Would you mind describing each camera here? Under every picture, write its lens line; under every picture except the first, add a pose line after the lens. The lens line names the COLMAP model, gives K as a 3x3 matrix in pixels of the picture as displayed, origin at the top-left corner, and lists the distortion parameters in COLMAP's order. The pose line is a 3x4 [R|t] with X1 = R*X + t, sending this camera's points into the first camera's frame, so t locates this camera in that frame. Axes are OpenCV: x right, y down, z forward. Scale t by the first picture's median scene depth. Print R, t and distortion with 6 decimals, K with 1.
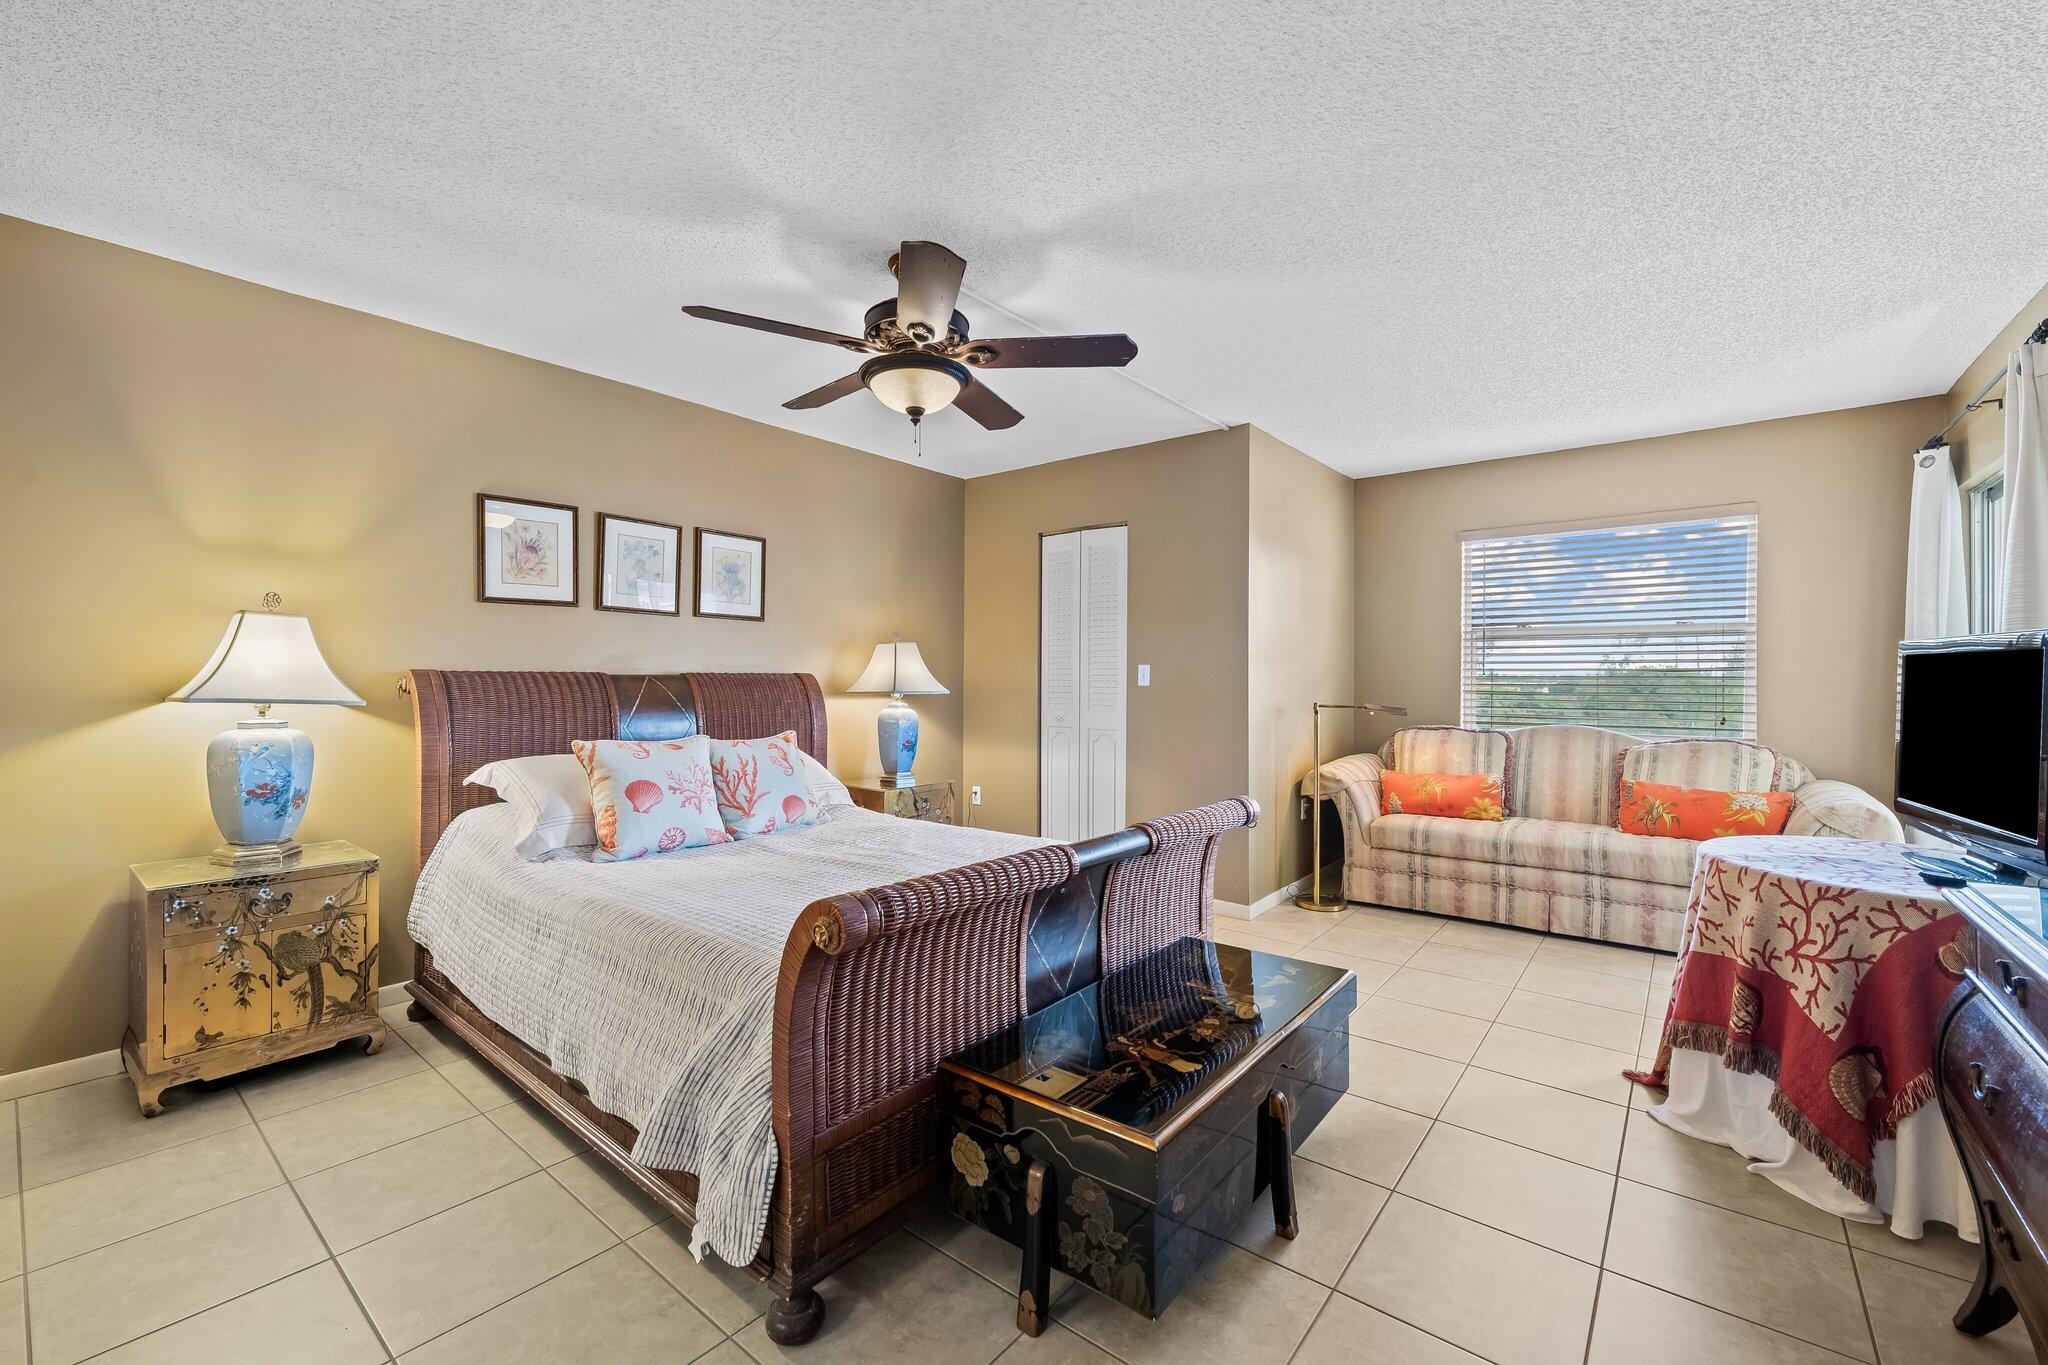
lens RADIAL K [[845.3, 0, 1033.4], [0, 845.3, 677.1], [0, 0, 1]] dist [0.002340, -0.001172]
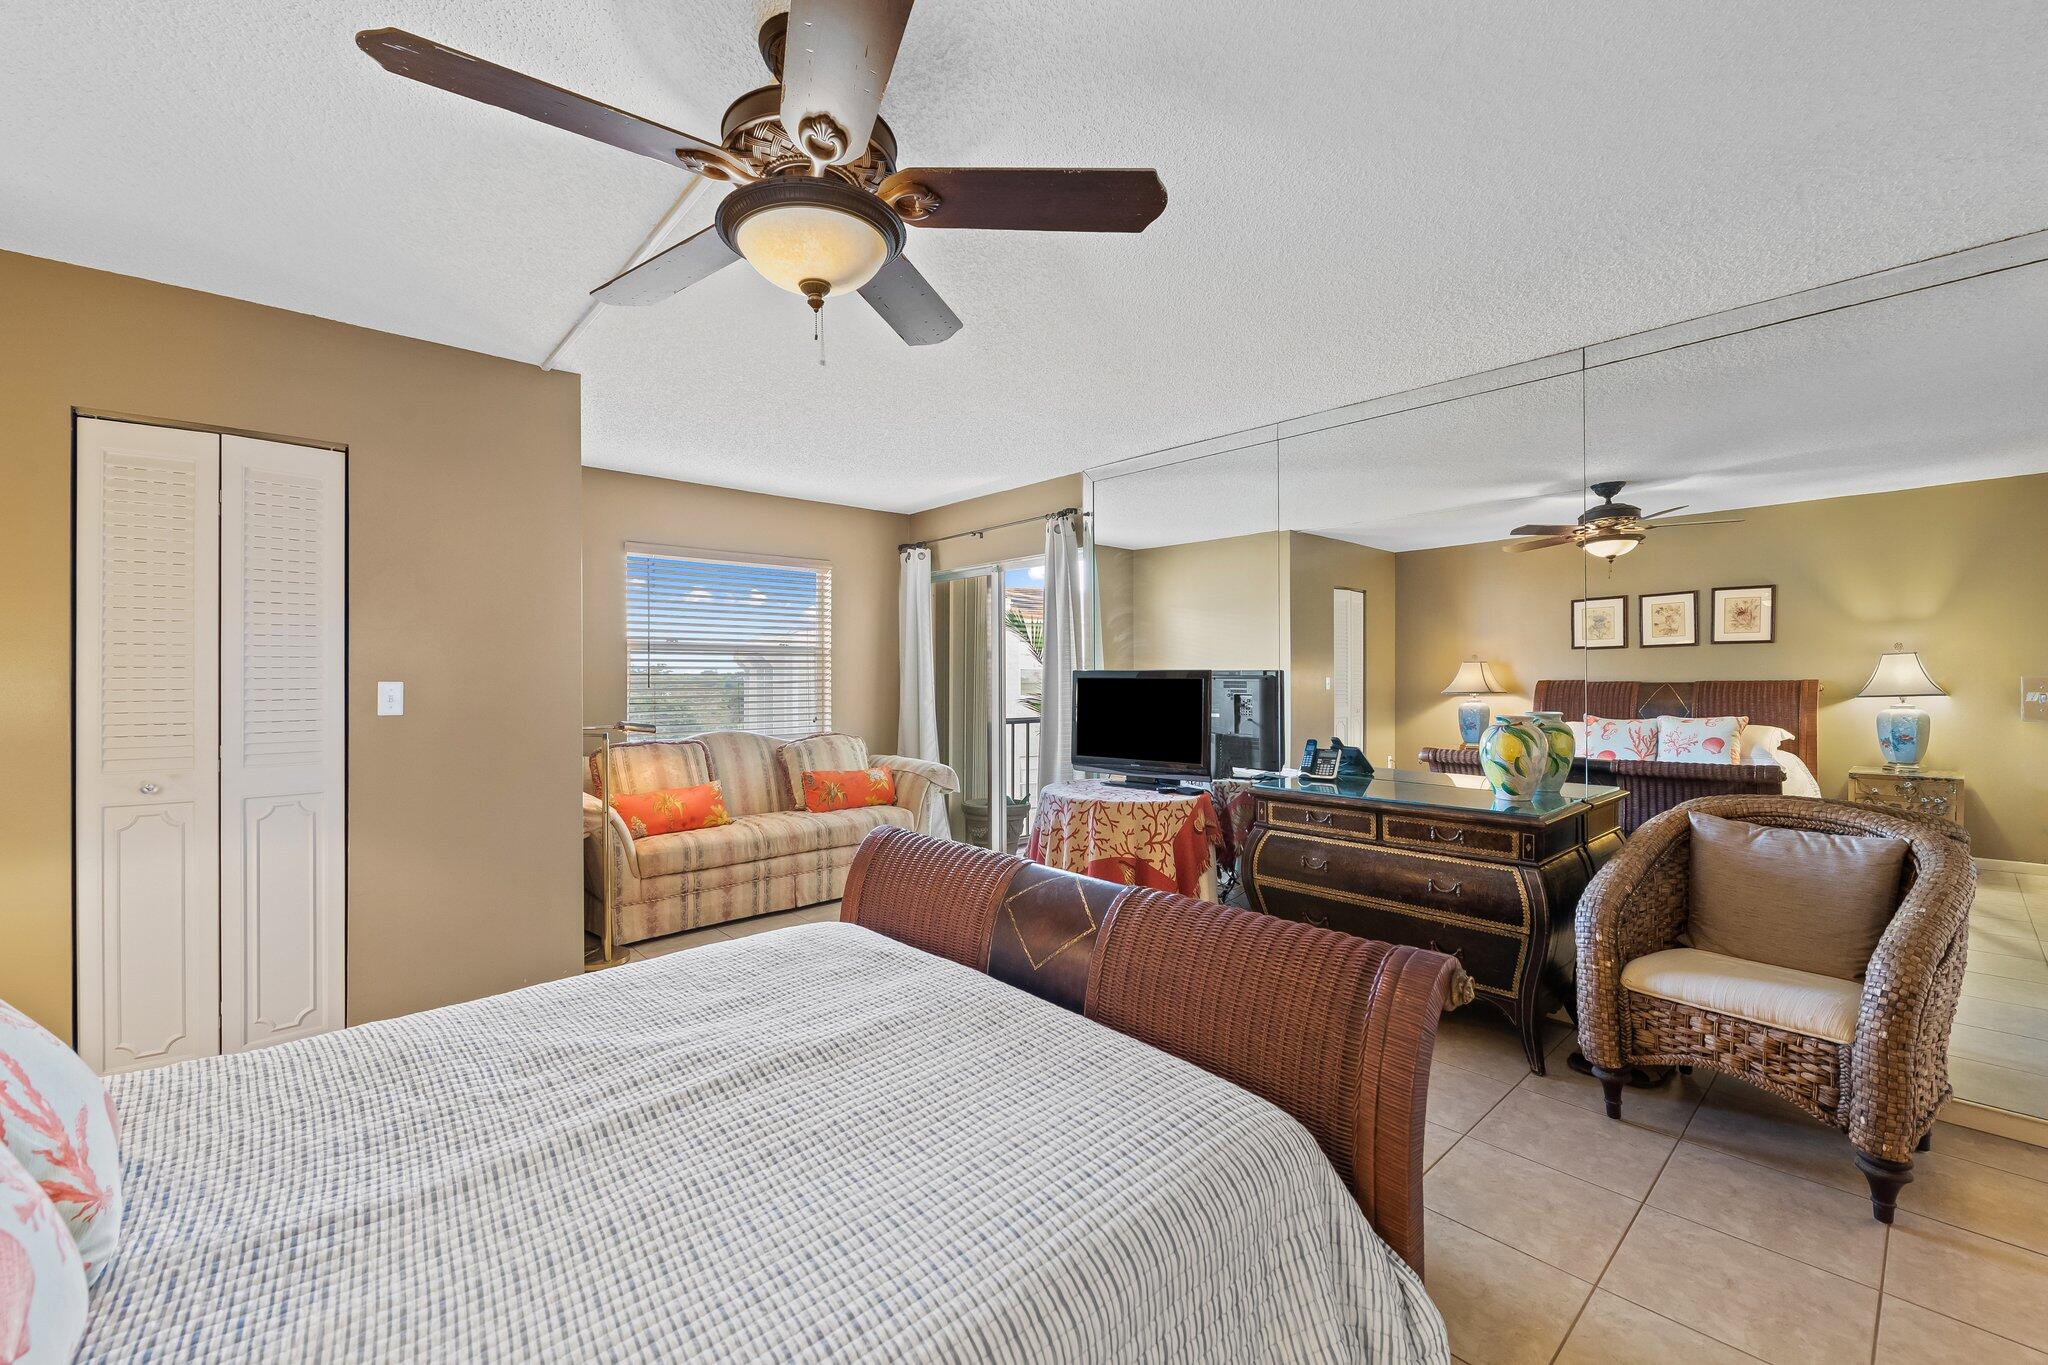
lens RADIAL K [[845.3, 0, 1026.7], [0, 845.3, 682.6], [0, 0, 1]] dist [0.002340, -0.001172]
pose [[0.163266, -0.013569, 0.986489, -0.452448], [0.004435, 0.999905, 0.013019, -0.021933], [-0.986572, 0.002249, 0.163310, 0.461299]]
